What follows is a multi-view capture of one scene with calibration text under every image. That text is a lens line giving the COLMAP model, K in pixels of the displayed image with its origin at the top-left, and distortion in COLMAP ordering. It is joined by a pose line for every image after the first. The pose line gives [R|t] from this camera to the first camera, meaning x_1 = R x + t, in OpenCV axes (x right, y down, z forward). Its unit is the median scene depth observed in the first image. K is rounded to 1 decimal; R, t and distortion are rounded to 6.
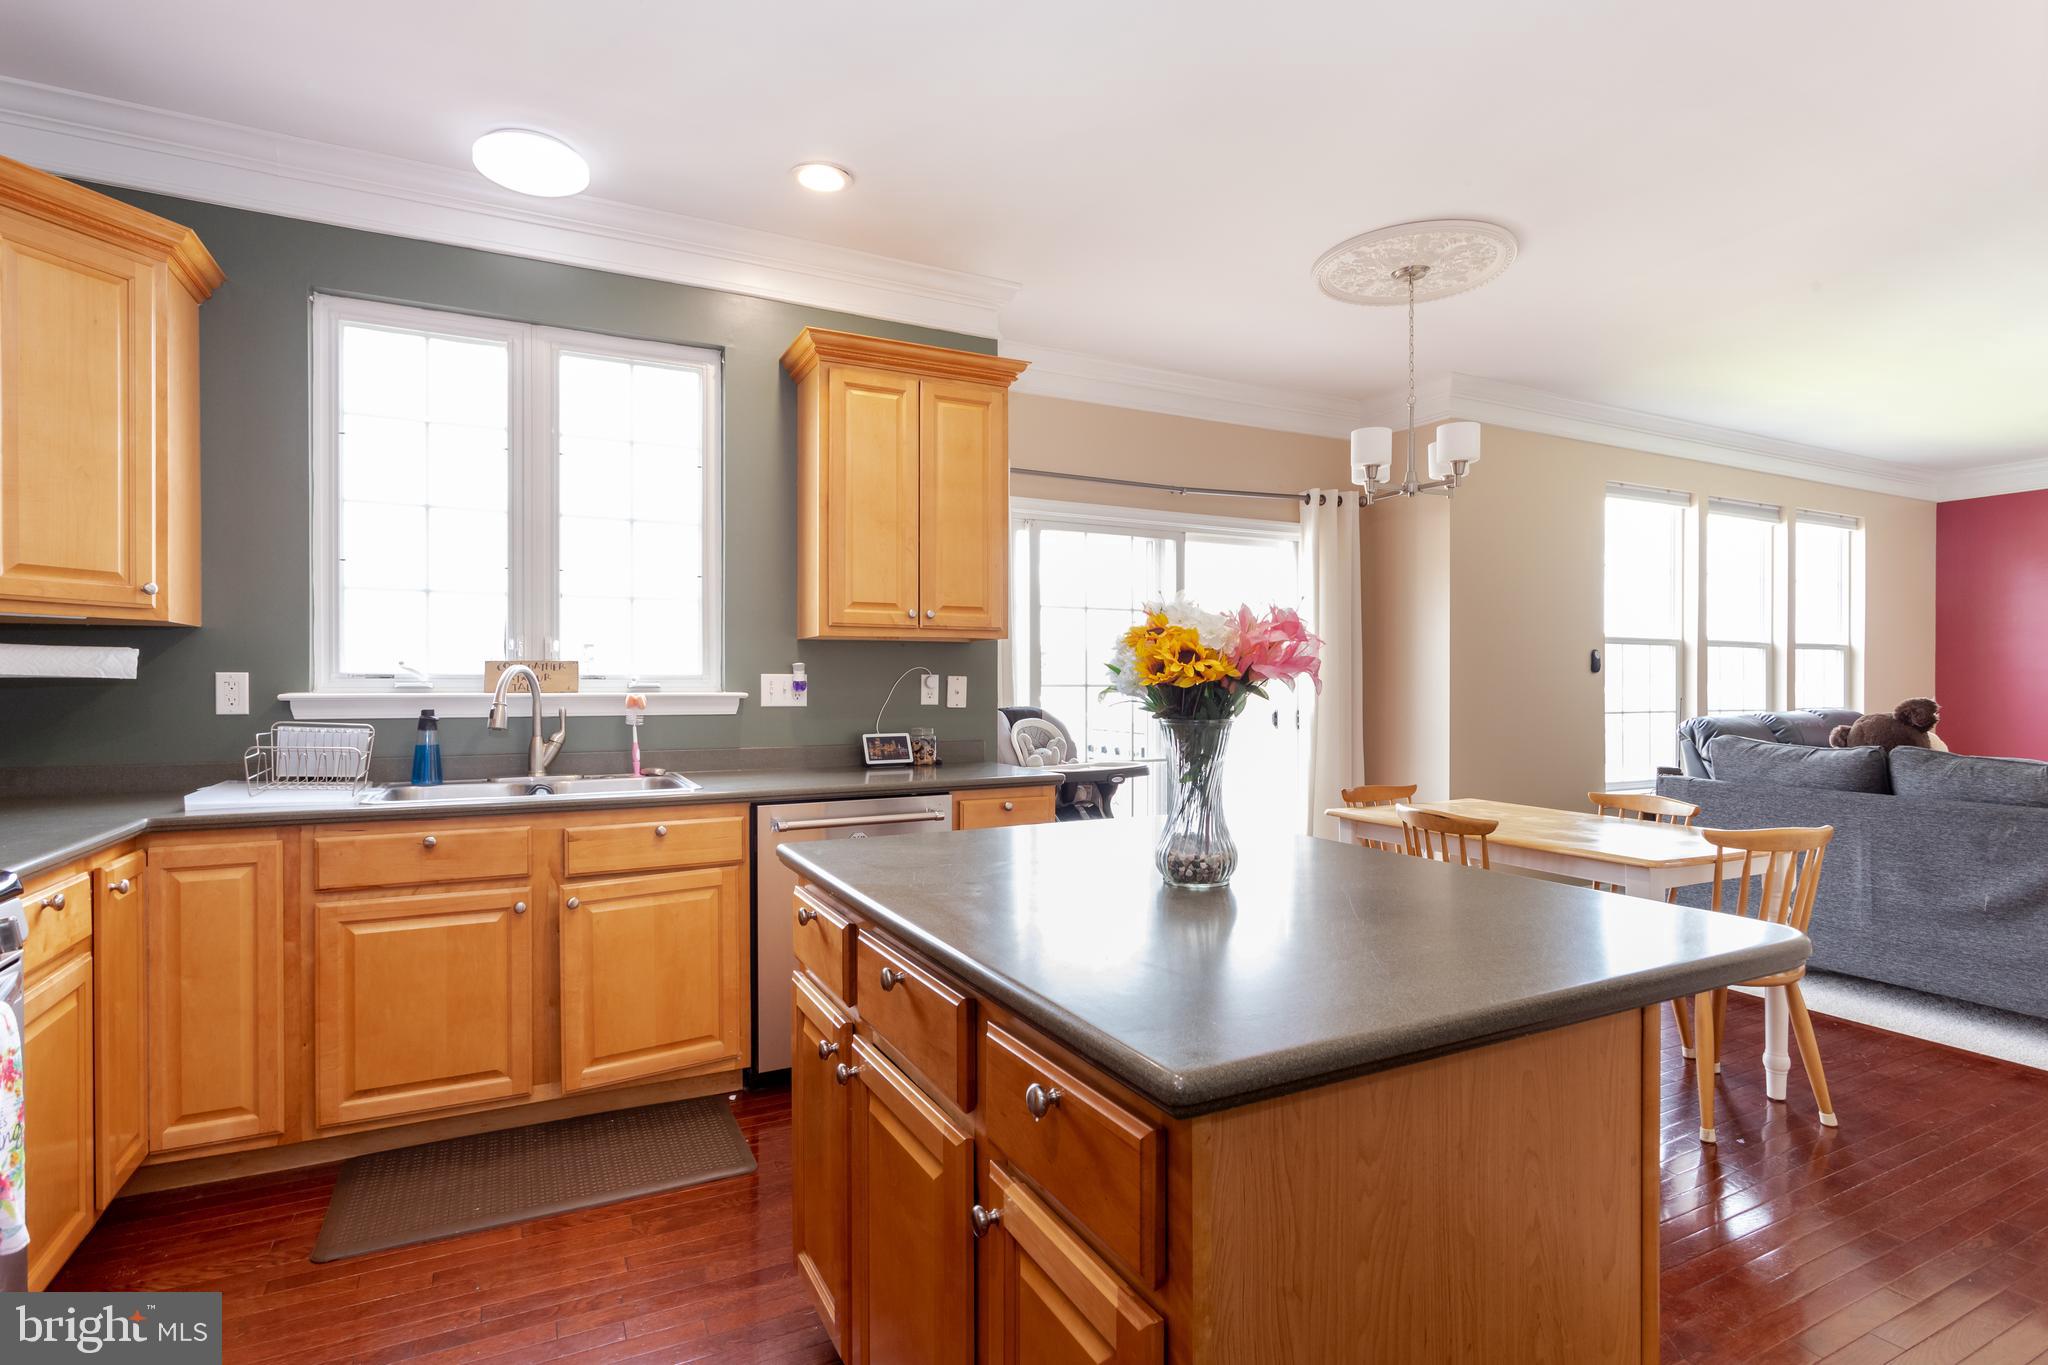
lens RADIAL K [[1024.8, 0, 1024.0], [0, 1024.8, 682.5], [0, 0, 1]] dist [-0.000668, 0.000317]
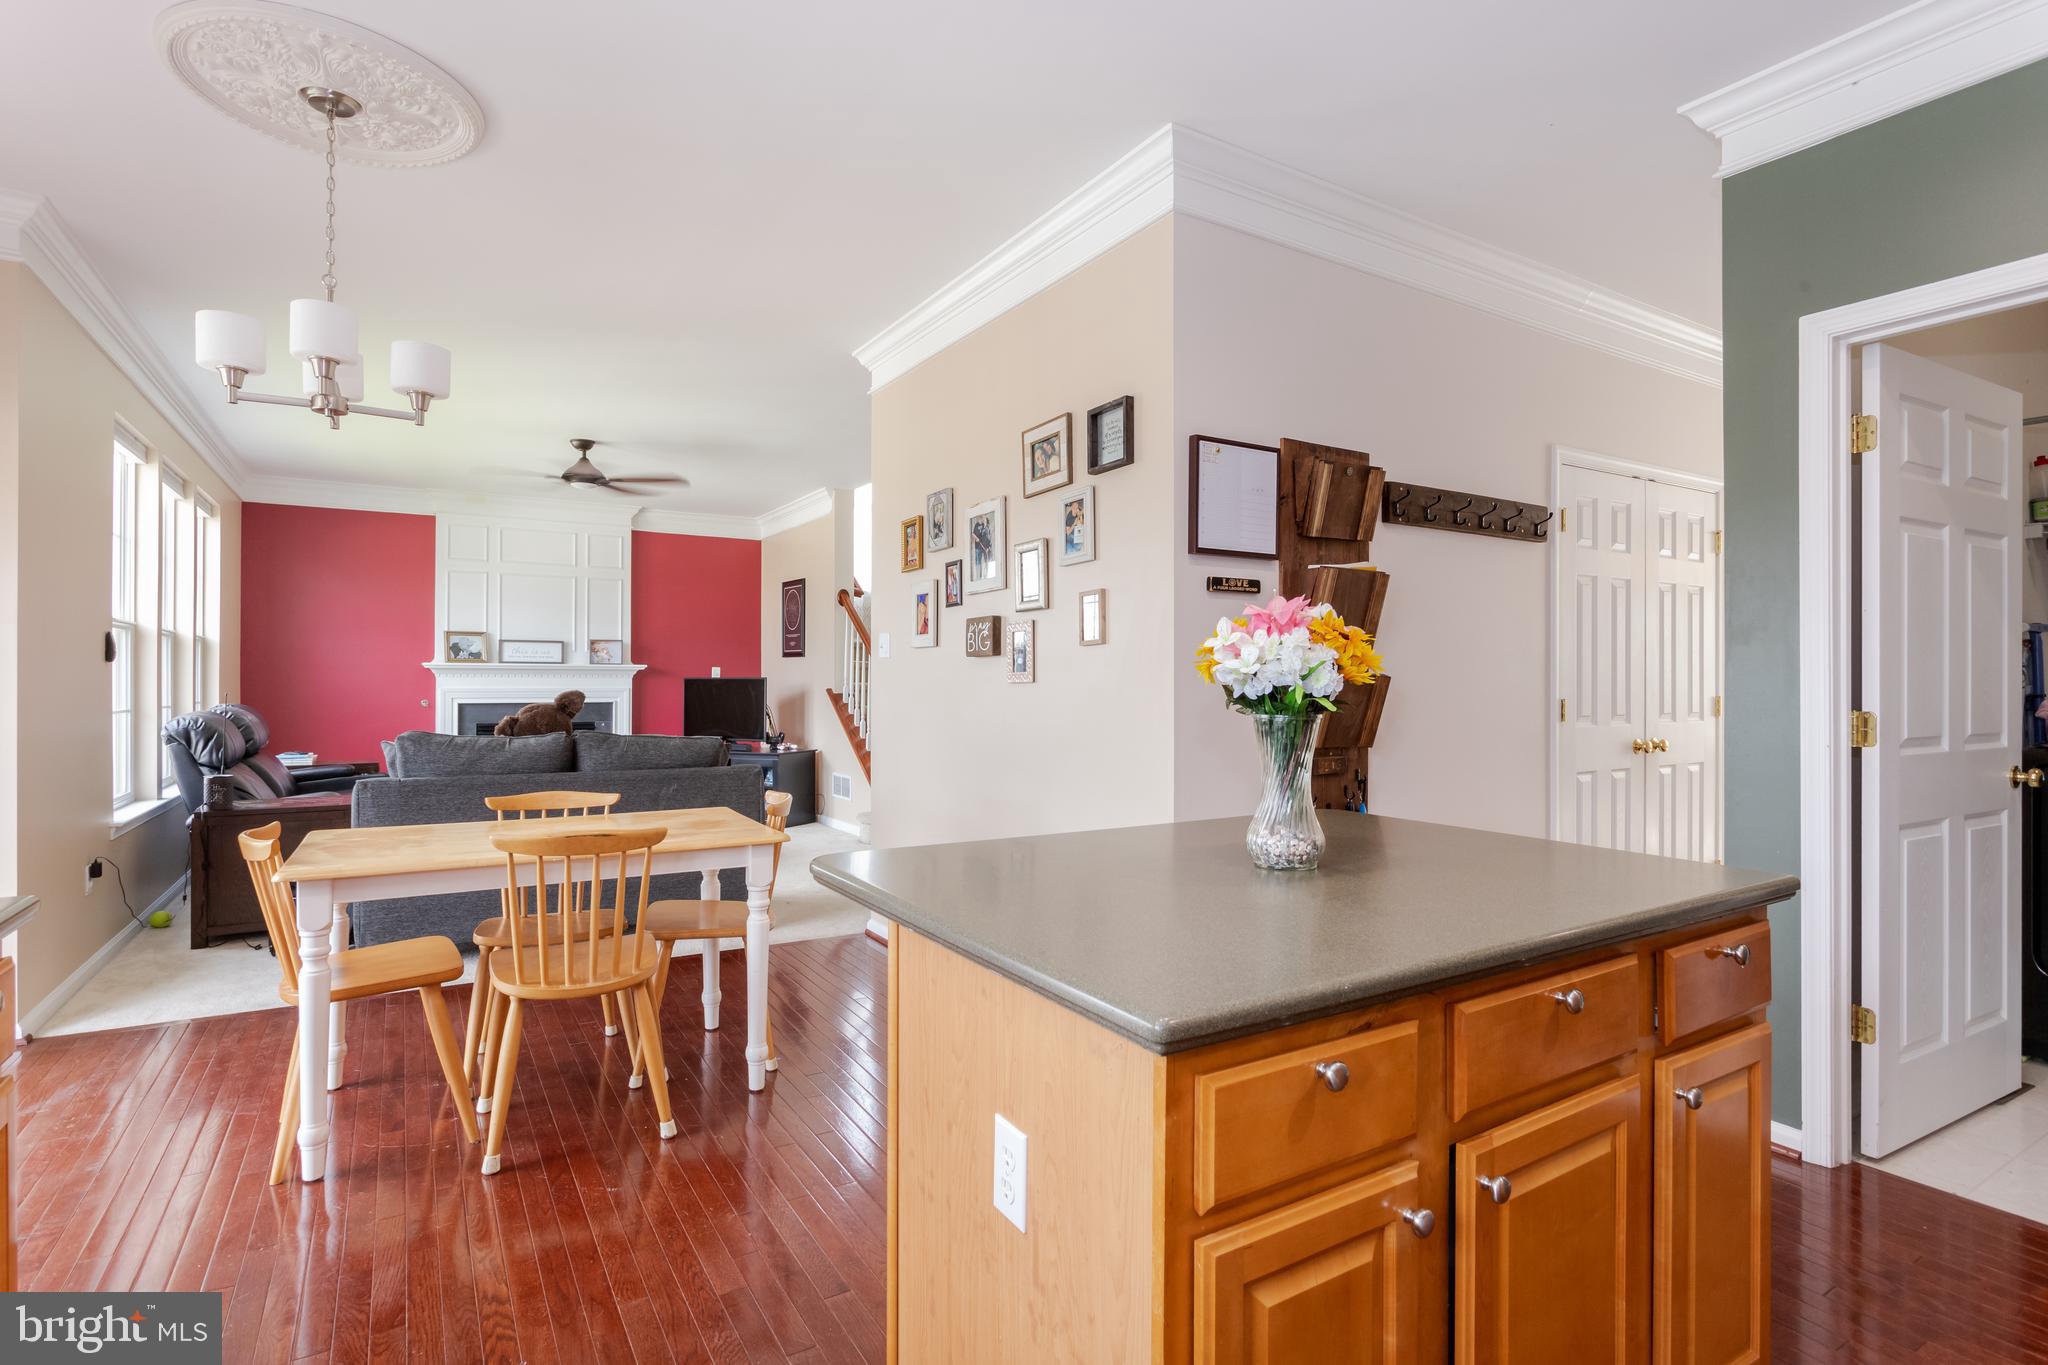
lens RADIAL K [[1024.8, 0, 1024.0], [0, 1024.8, 682.5], [0, 0, 1]] dist [-0.000668, 0.000317]
pose [[-0.067046, -0.004207, 0.997741, -0.380049], [-0.004969, 0.999980, 0.003883, -0.000976], [-0.997738, -0.004698, -0.067065, 0.581425]]
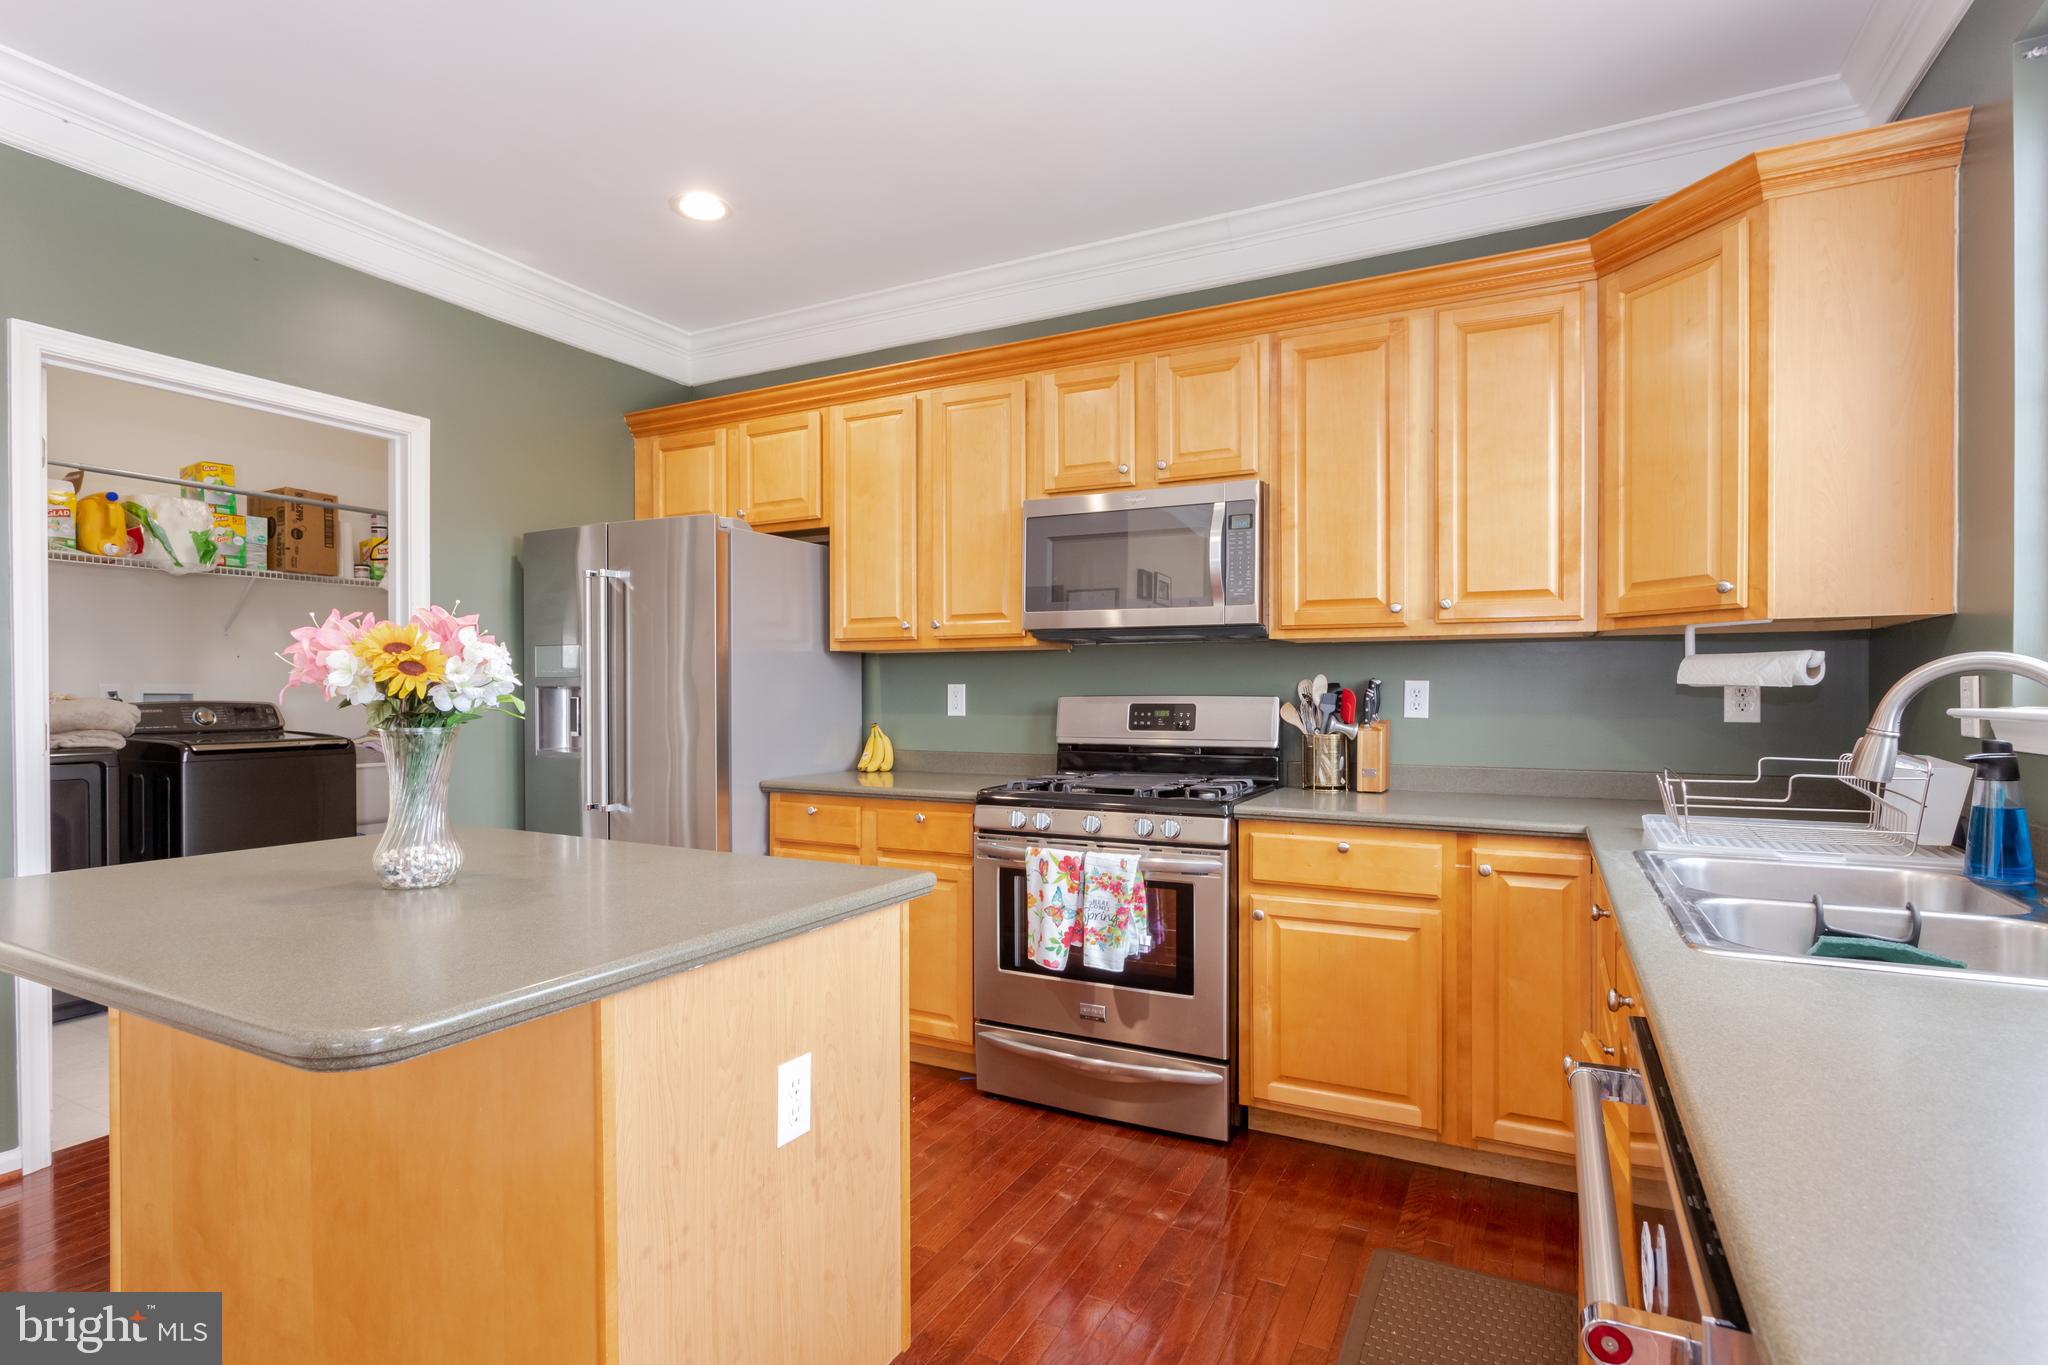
lens RADIAL K [[981.5, 0, 1028.7], [0, 981.5, 718.1], [0, 0, 1]] dist [-0.020495, -0.000182]
pose [[-0.818032, 0.016271, -0.574943, 0.116349], [0.001786, 0.999667, 0.025749, 0.001067], [0.575170, 0.020037, -0.817788, 0.940312]]
